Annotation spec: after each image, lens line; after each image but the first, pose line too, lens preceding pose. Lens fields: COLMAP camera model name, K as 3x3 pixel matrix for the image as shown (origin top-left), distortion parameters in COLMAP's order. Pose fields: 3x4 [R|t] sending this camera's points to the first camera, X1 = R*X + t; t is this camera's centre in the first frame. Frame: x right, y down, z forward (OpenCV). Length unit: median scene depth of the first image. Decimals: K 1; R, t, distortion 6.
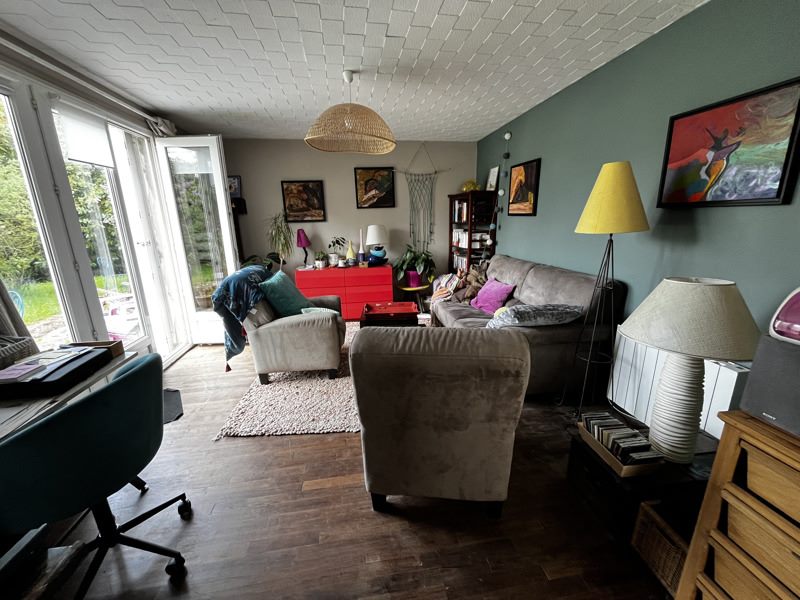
lens RADIAL K [[321.5, 0, 398.1], [0, 321.5, 298.6], [0, 0, 1]] dist [-0.001587, -0.000894]
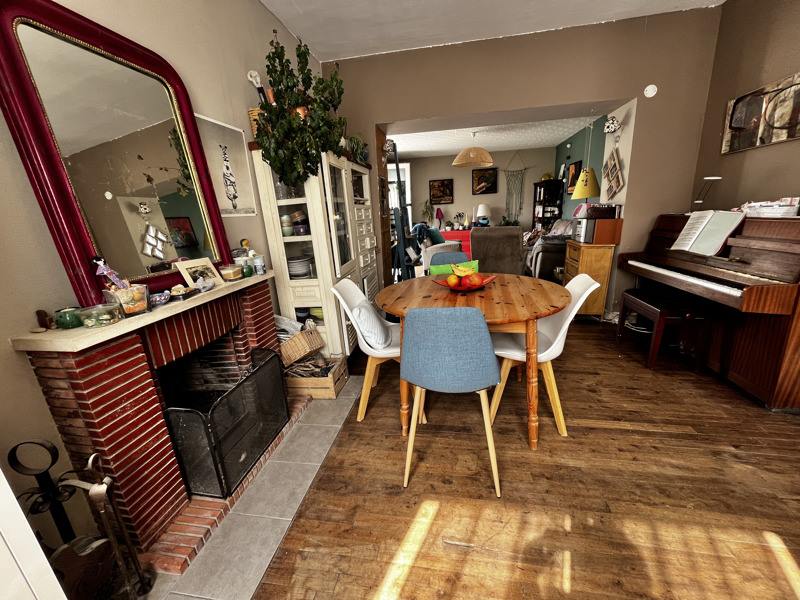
lens RADIAL K [[321.5, 0, 398.1], [0, 321.5, 298.6], [0, 0, 1]] dist [-0.001587, -0.000894]
pose [[0.944864, 0.059237, -0.322062, 0.076936], [-0.049937, 0.998064, 0.037072, 0.215729], [0.323634, -0.018946, 0.945993, -0.713478]]
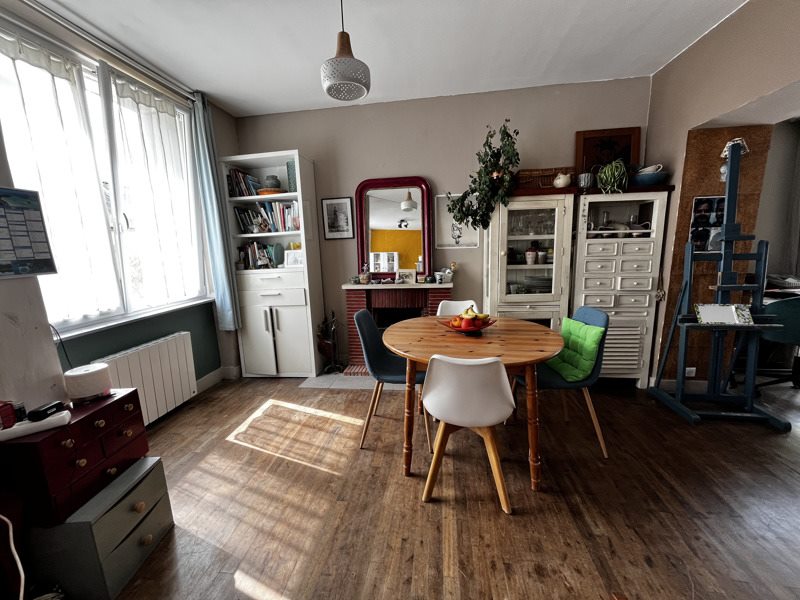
lens RADIAL K [[321.5, 0, 398.1], [0, 321.5, 298.6], [0, 0, 1]] dist [-0.001587, -0.000894]
pose [[-0.280743, 0.194328, -0.939904, 0.461633], [-0.203419, 0.944994, 0.256140, 0.077812], [0.937979, 0.263104, -0.225770, -0.293525]]
